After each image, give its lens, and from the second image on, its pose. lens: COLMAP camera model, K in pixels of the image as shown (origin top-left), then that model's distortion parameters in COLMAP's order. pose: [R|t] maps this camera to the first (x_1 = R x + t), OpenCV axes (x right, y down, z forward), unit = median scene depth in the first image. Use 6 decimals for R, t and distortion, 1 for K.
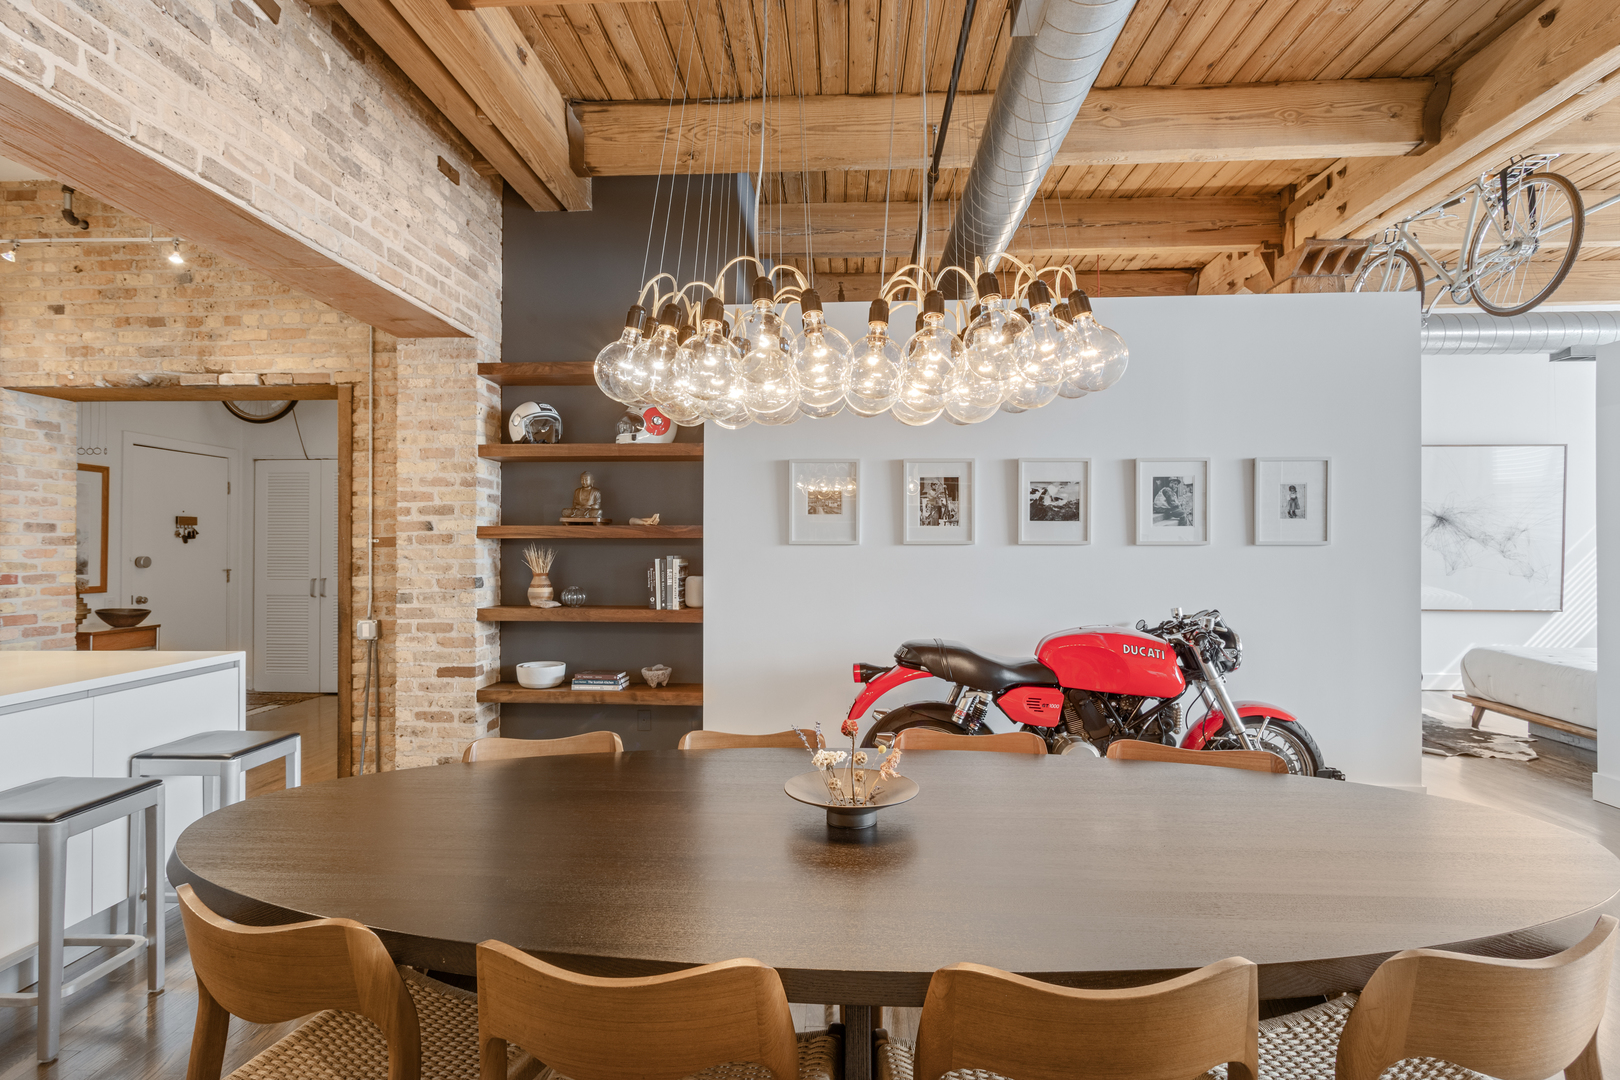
lens RADIAL K [[805.7, 0, 770.3], [0, 805.7, 535.0], [0, 0, 1]] dist [0.003979, 0.001105]
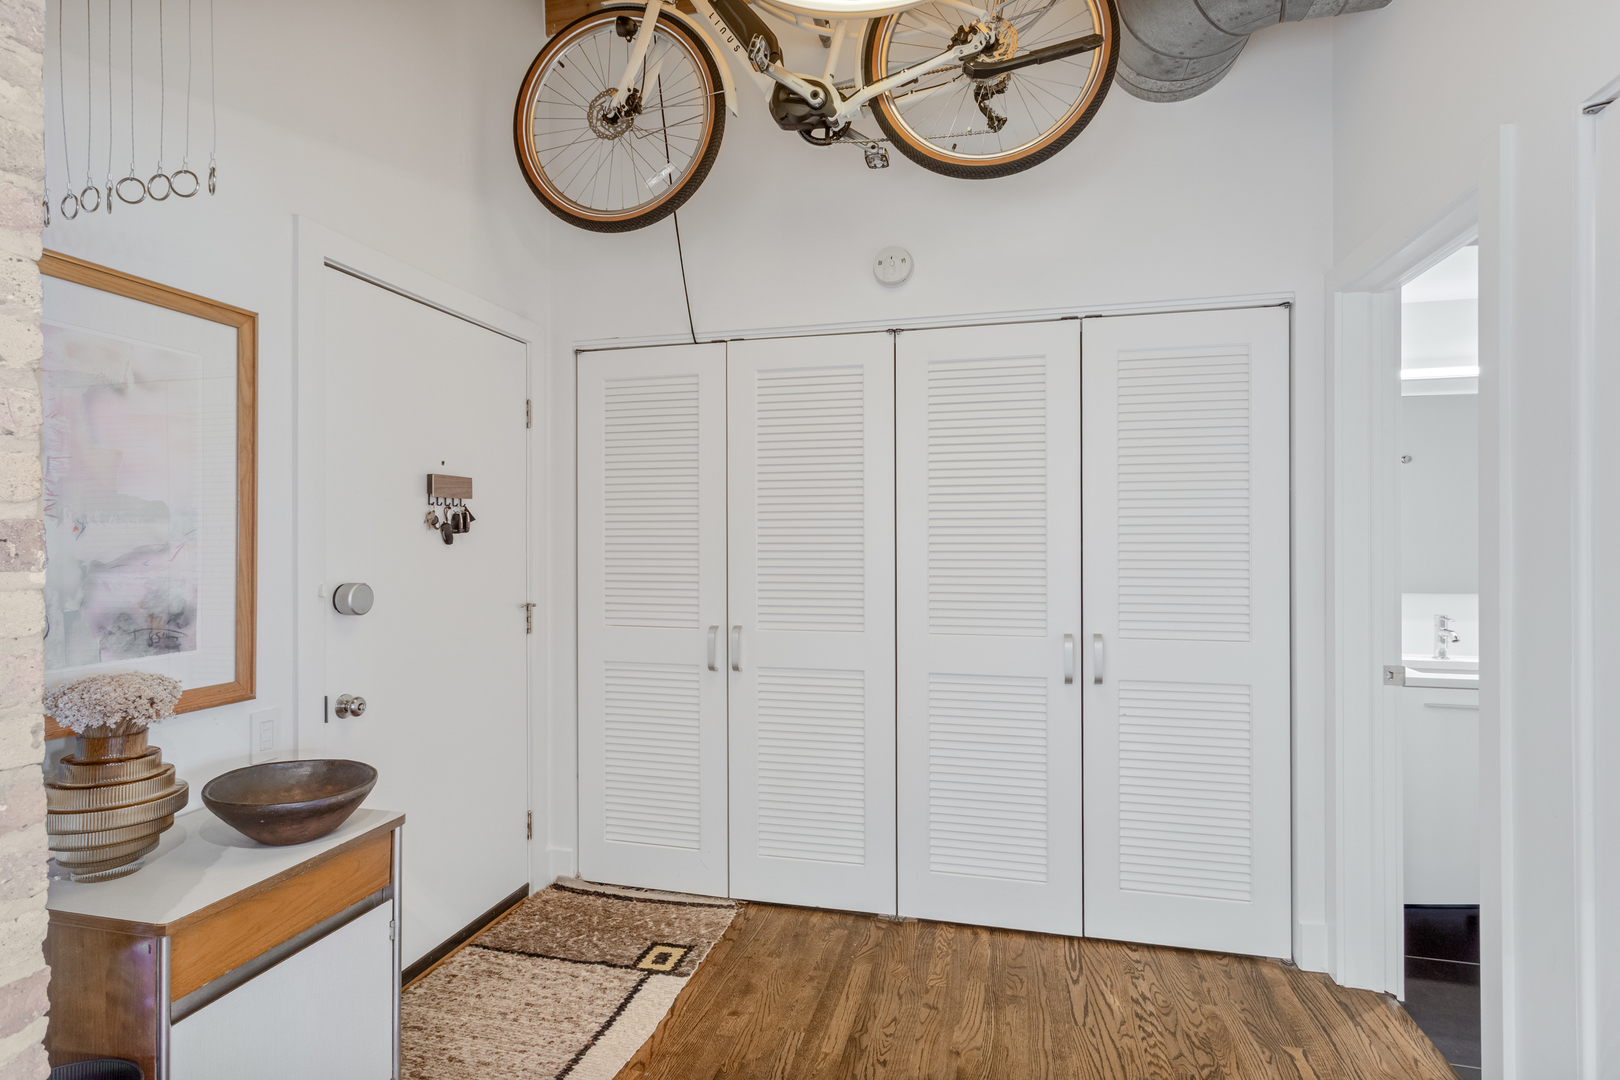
lens RADIAL K [[768.7, 0, 756.7], [0, 768.7, 534.6], [0, 0, 1]] dist [0.000240, 0.000141]
pose [[0.984441, -0.005497, -0.175629, -0.735037], [0.007369, 0.999923, 0.010009, 0.004385], [0.175560, -0.011148, 0.984406, 0.947583]]
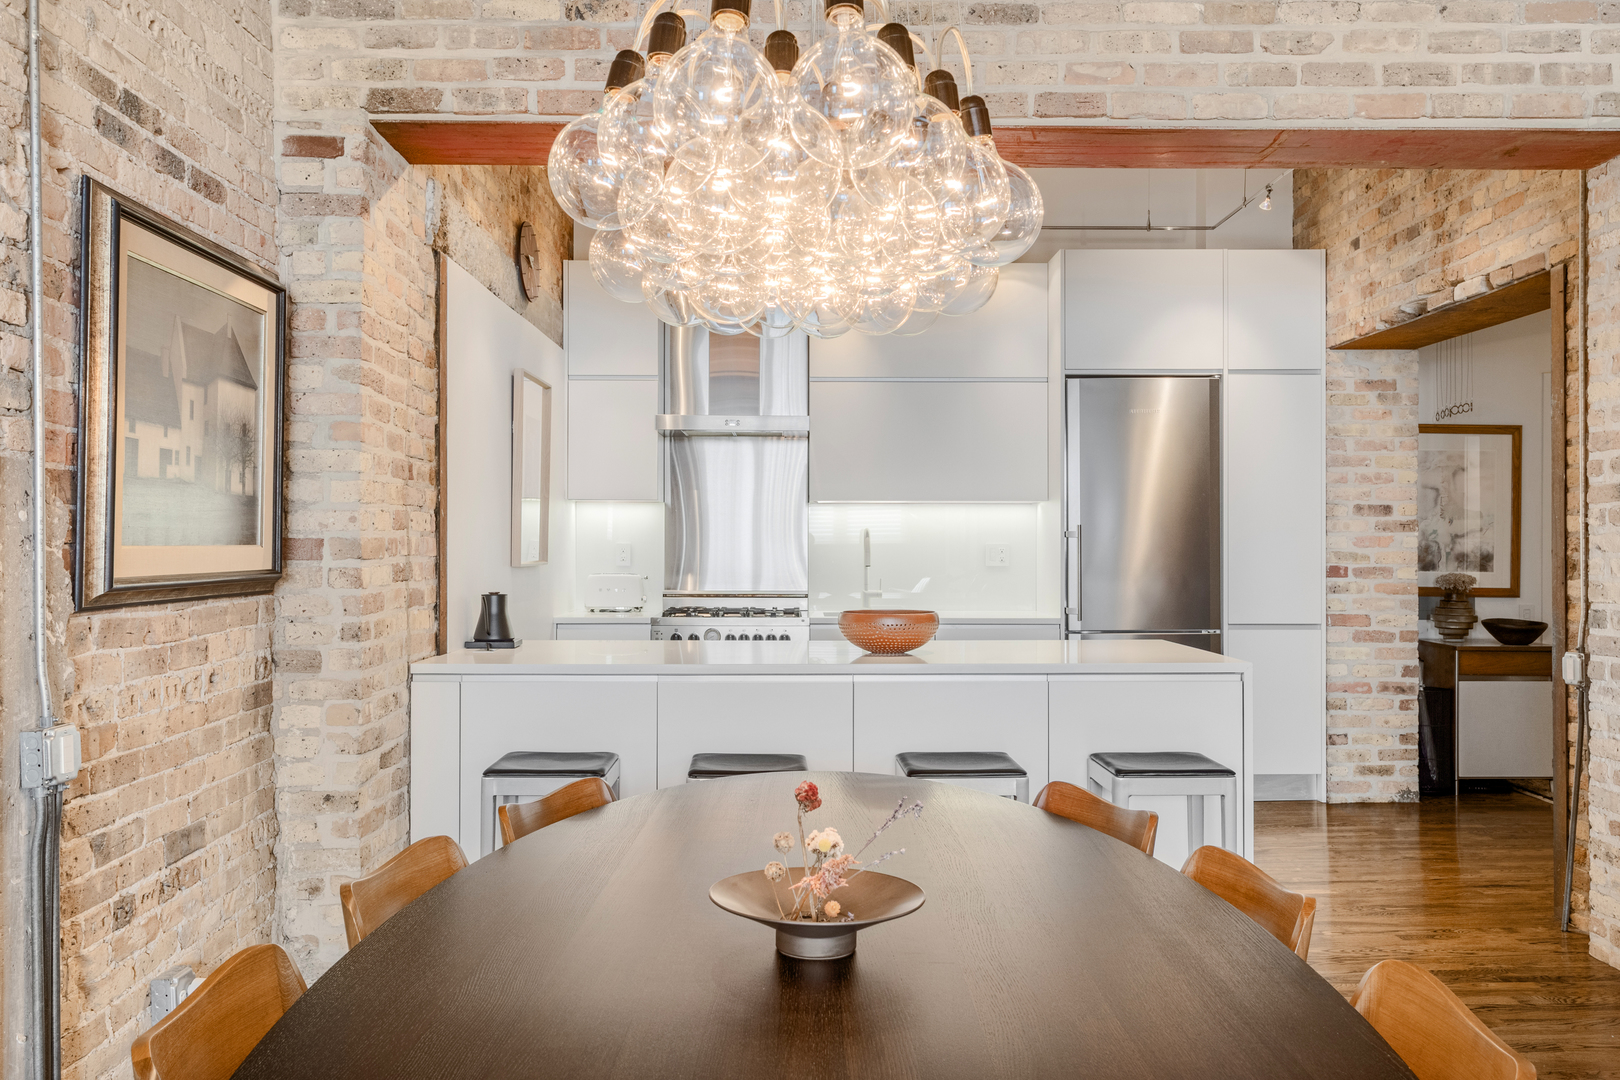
lens RADIAL K [[1351.1, 0, 842.7], [0, 1351.1, 534.5], [0, 0, 1]] dist [0.008304, 0.000913]
pose [[0.084878, -0.003695, -0.996384, 0.451083], [0.008993, 0.999955, -0.002942, 0.015742], [0.996351, -0.008711, 0.084907, 0.370277]]
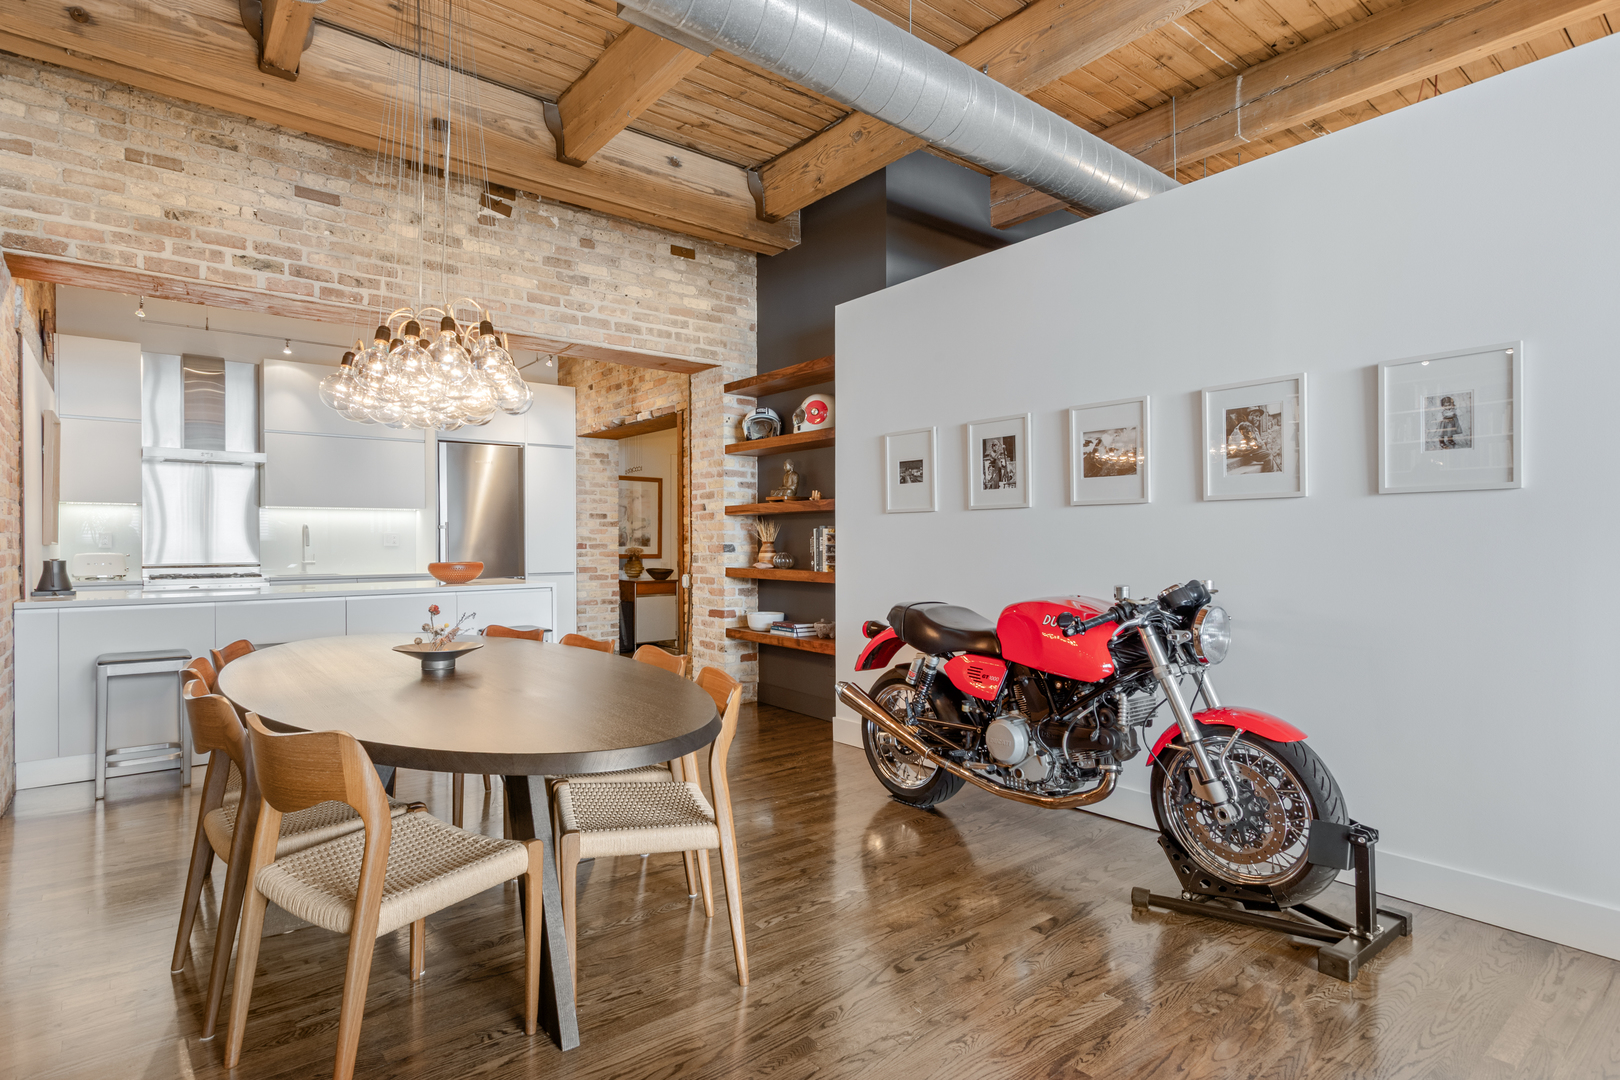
lens RADIAL K [[824.5, 0, 810.0], [0, 824.5, 540.0], [0, 0, 1]] dist [0.006756, 0.001575]
pose [[0.672934, -0.003077, -0.739696, 0.724516], [0.011141, 0.999920, 0.005976, 0.037725], [0.739618, -0.012262, 0.672915, 0.174407]]
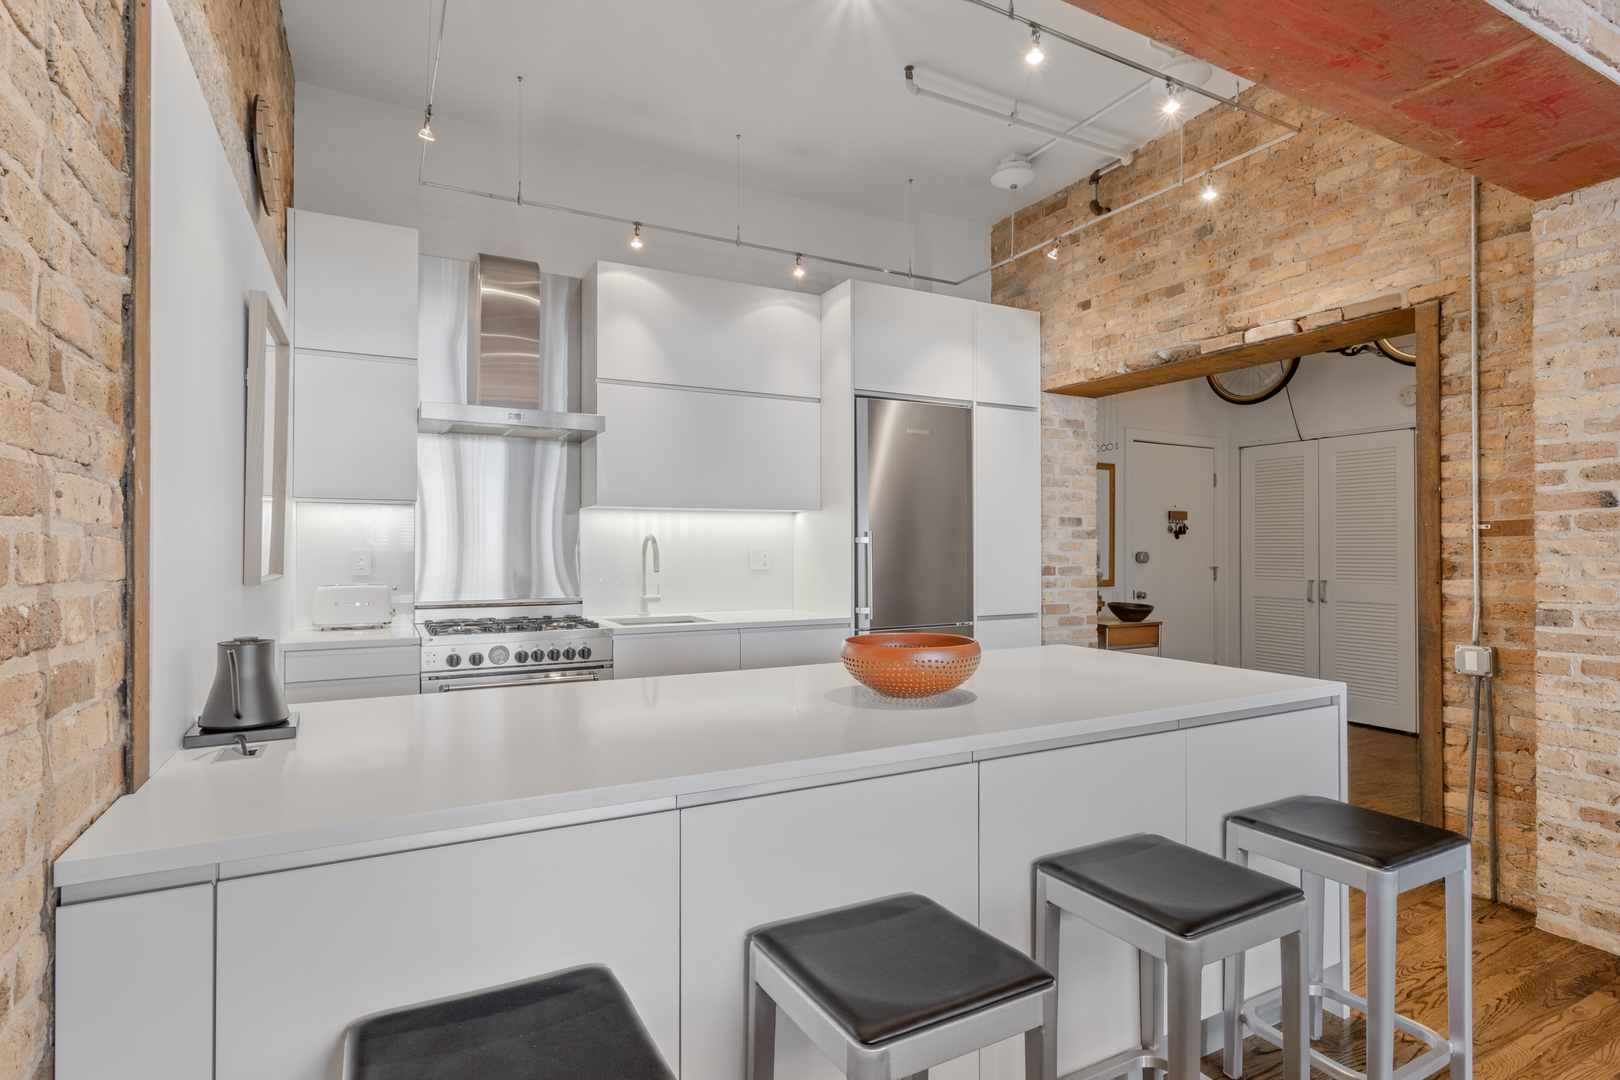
lens RADIAL K [[776.2, 0, 831.1], [0, 776.2, 540.3], [0, 0, 1]] dist [0.001625, 0.000552]
pose [[0.551205, -0.006356, -0.834345, -0.252863], [0.008236, 0.999964, -0.002177, 0.015269], [0.834329, -0.005671, 0.551238, 0.201986]]
